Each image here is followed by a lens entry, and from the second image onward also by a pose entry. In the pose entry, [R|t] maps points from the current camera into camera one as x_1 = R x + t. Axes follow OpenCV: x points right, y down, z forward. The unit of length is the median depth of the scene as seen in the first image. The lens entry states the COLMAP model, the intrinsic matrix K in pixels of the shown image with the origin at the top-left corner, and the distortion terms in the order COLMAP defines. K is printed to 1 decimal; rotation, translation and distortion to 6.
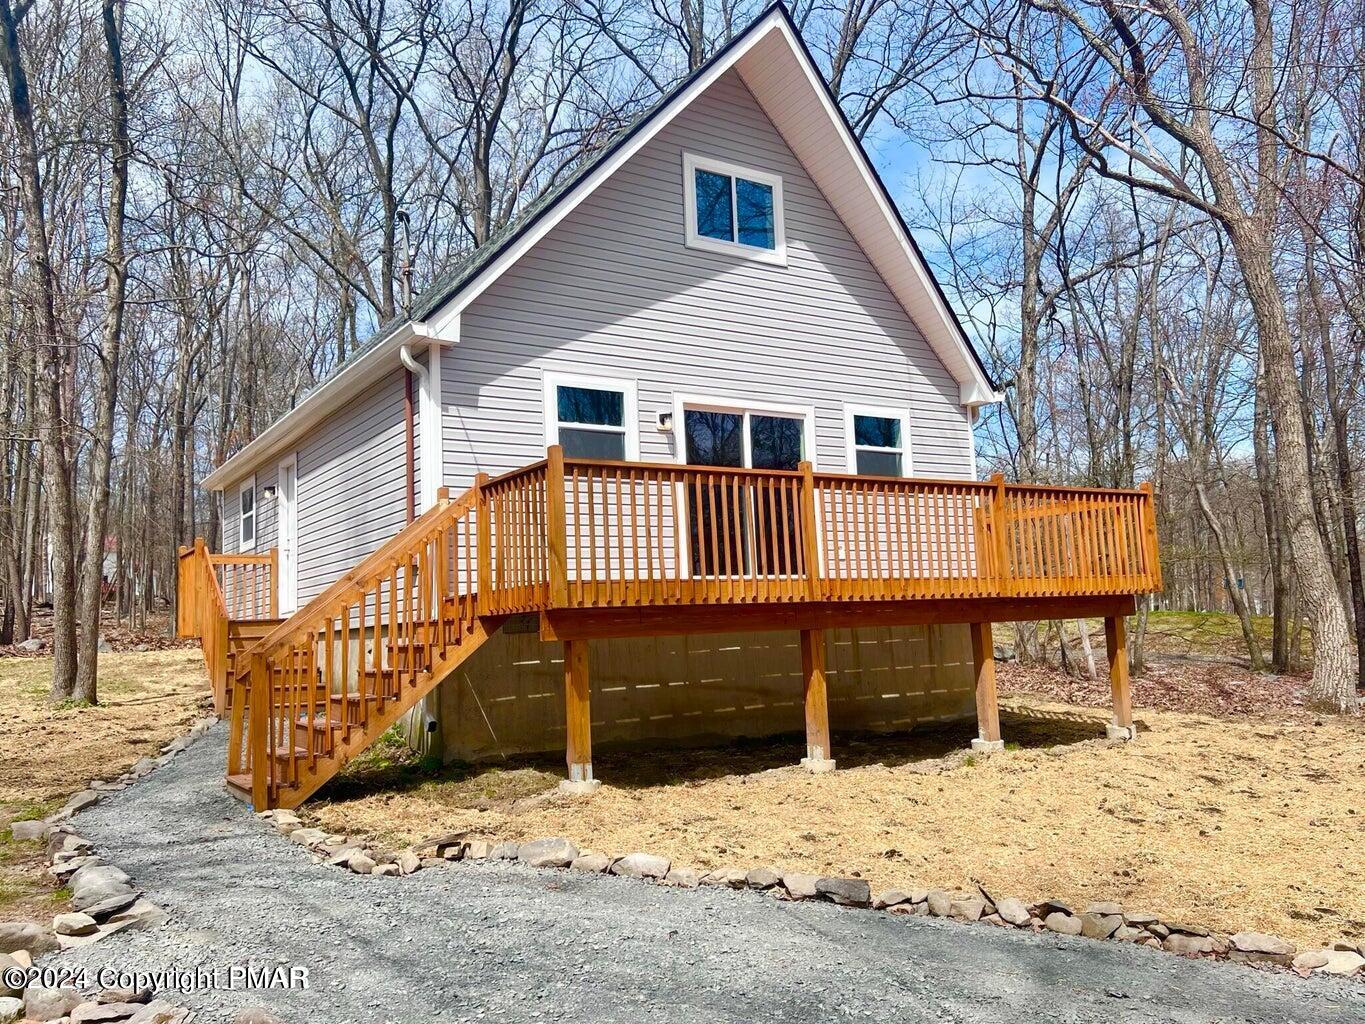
lens RADIAL K [[1073.9, 0, 682.1], [0, 1073.9, 509.2], [0, 0, 1]] dist [-0.002435, -0.001639]
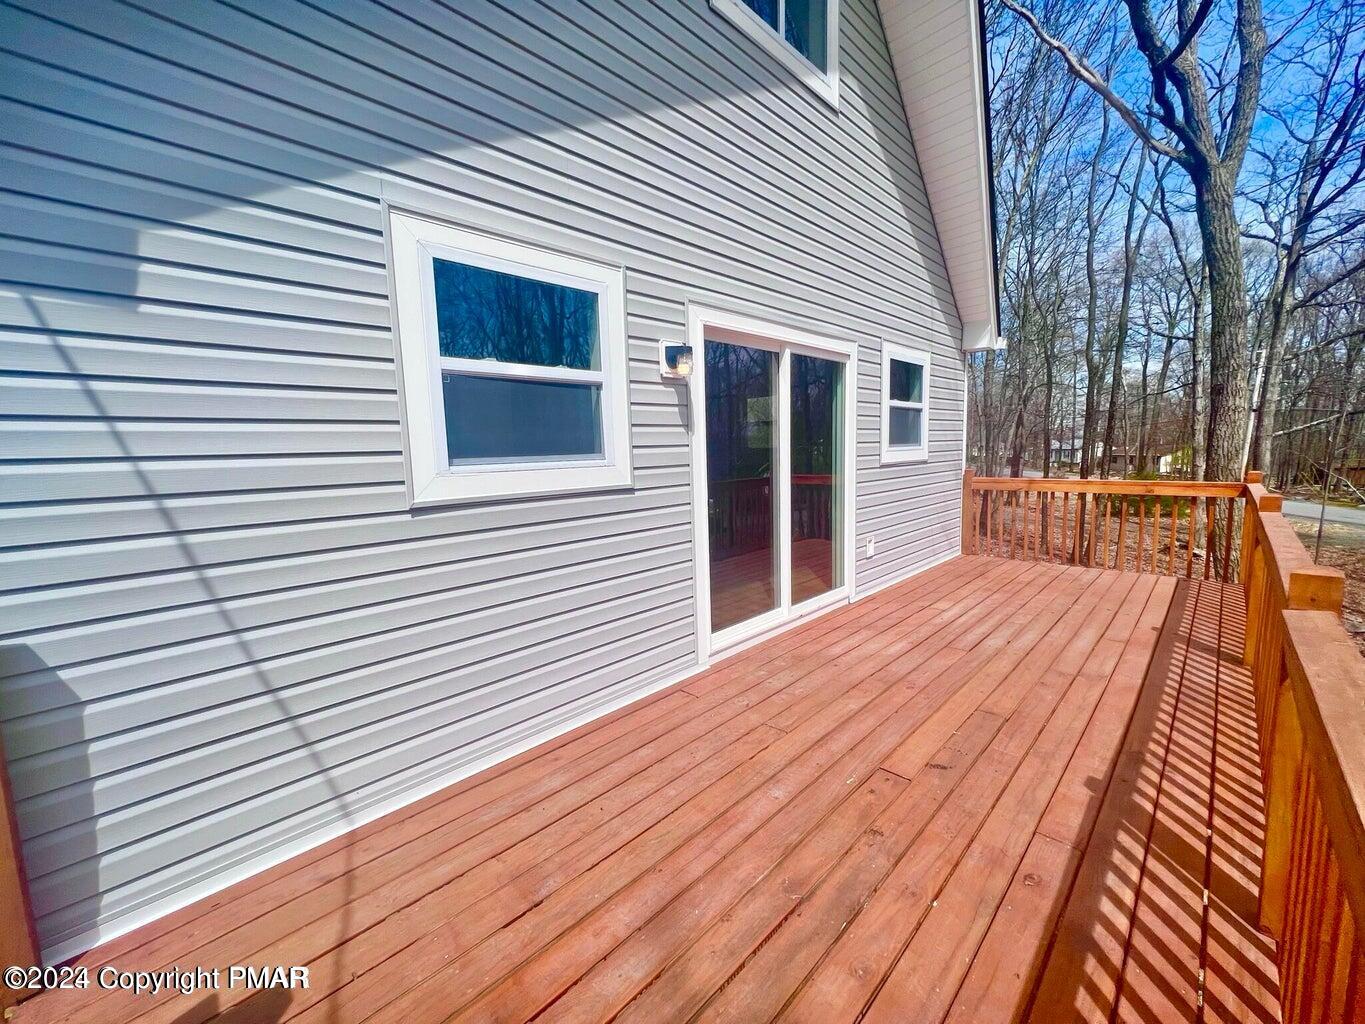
lens RADIAL K [[550.0, 0, 682.5], [0, 550.0, 511.6], [0, 0, 1]] dist [-0.011670, 0.000011]
pose [[0.977660, -0.004691, 0.210139, -0.067817], [-0.042162, 0.975055, 0.217922, -0.069564], [-0.205920, -0.221914, 0.953075, 0.735613]]
